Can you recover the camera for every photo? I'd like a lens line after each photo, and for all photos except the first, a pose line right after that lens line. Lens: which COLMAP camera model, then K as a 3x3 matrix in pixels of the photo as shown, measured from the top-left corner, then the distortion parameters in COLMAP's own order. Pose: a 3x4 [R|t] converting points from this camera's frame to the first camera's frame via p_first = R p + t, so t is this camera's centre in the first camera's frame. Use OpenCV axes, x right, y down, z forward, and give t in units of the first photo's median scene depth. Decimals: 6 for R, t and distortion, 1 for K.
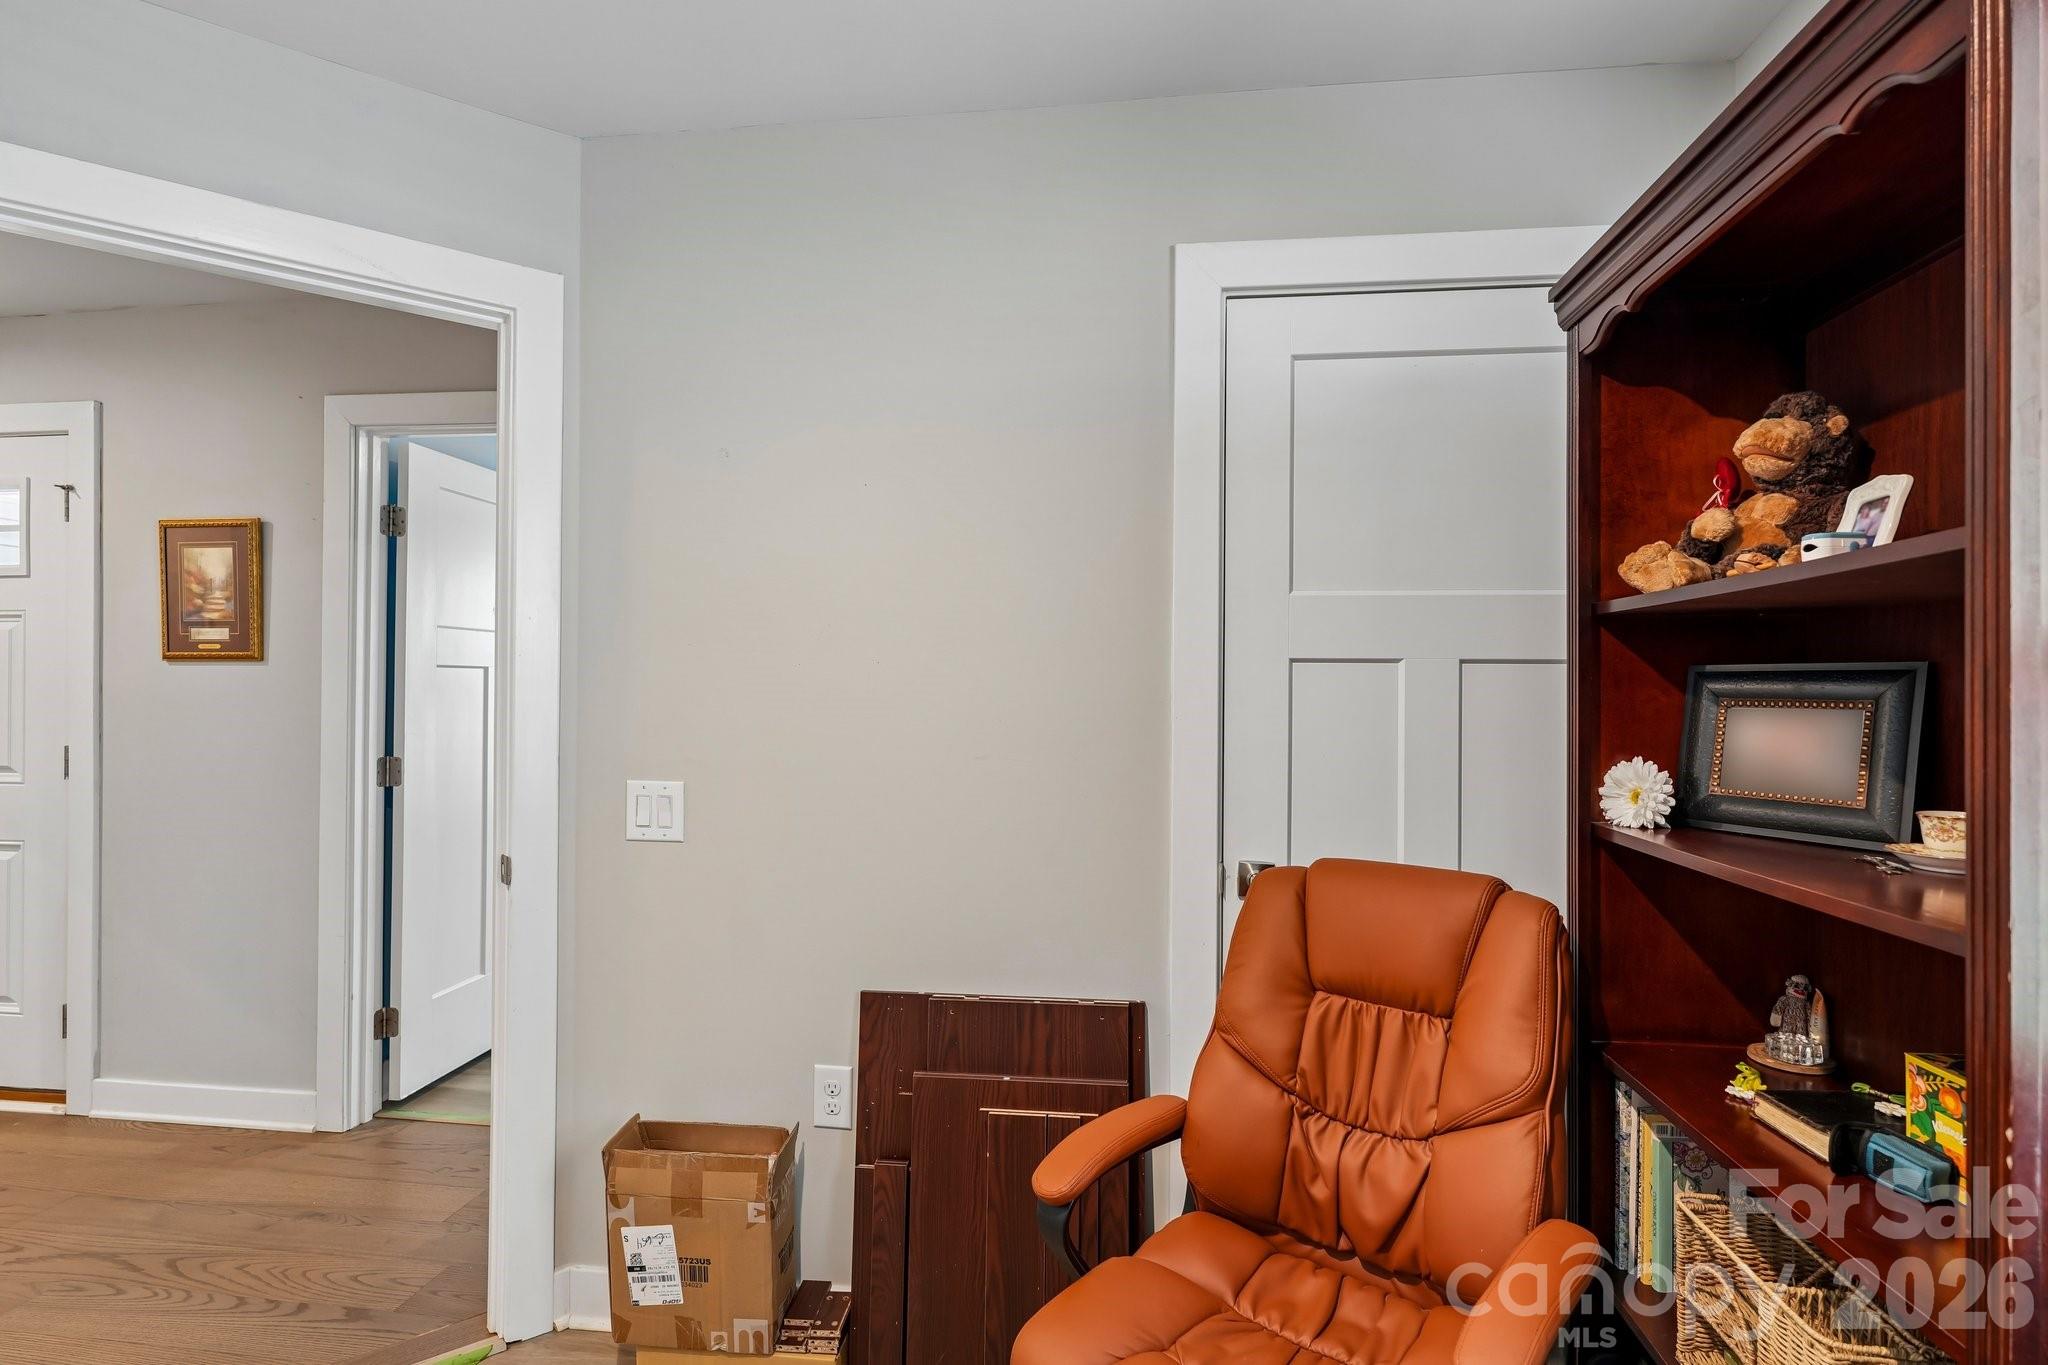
lens RADIAL K [[1003.3, 0, 1021.8], [0, 1003.3, 684.2], [0, 0, 1]] dist [0.001629, 0.000017]
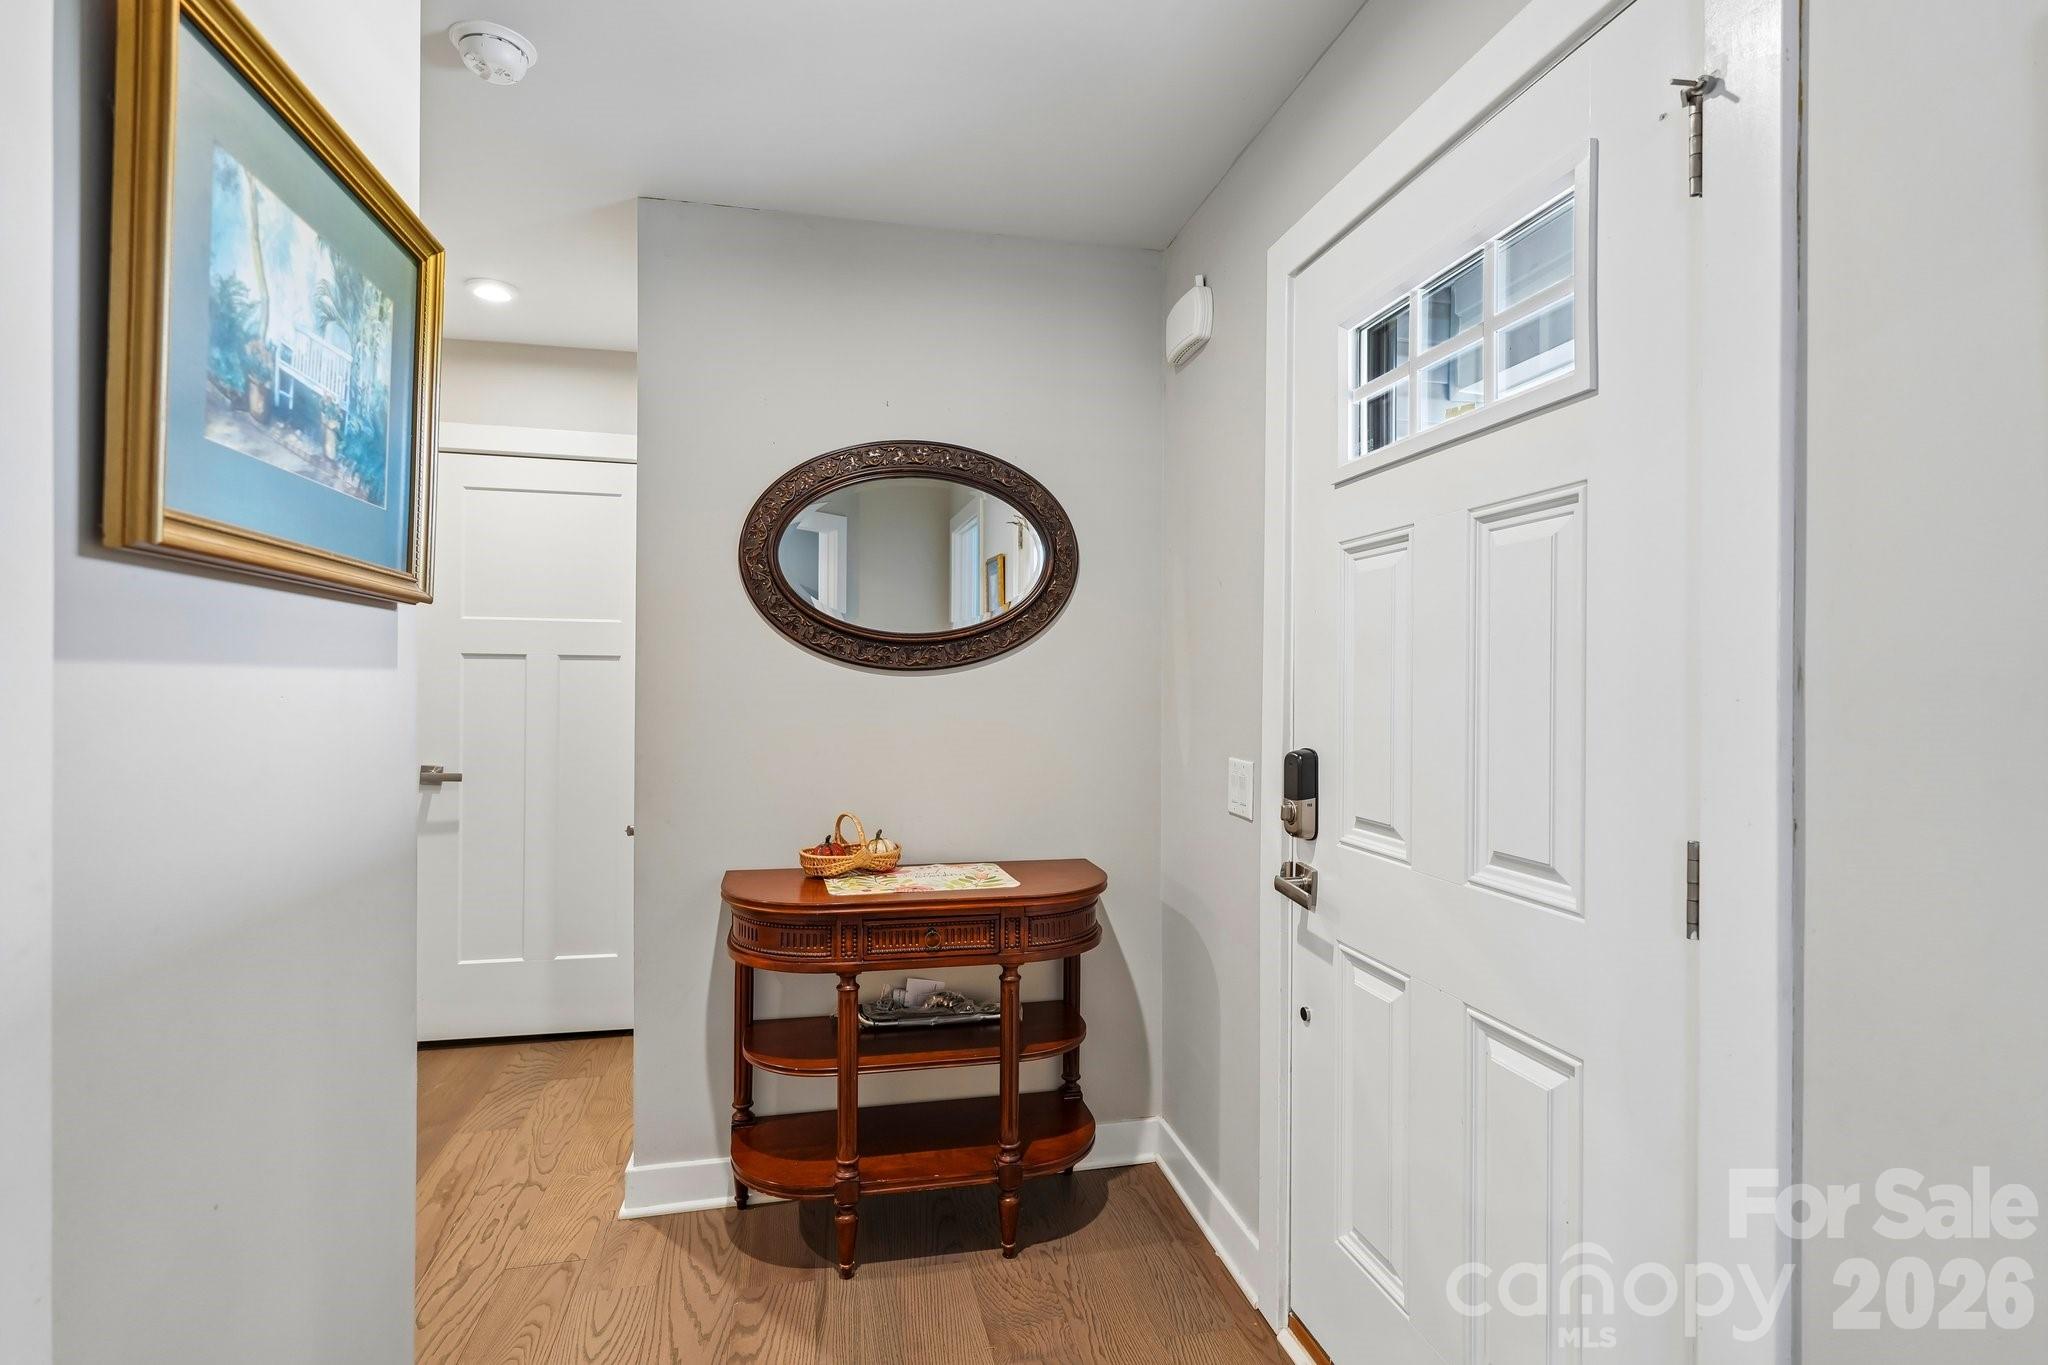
lens RADIAL K [[1003.3, 0, 1023.6], [0, 1003.3, 678.5], [0, 0, 1]] dist [0.001629, 0.000017]
pose [[0.347479, -0.000633, -0.937688, -0.705070], [0.000239, 1.000000, -0.000587, 0.004353], [0.937688, -0.000021, 0.347479, 0.661347]]
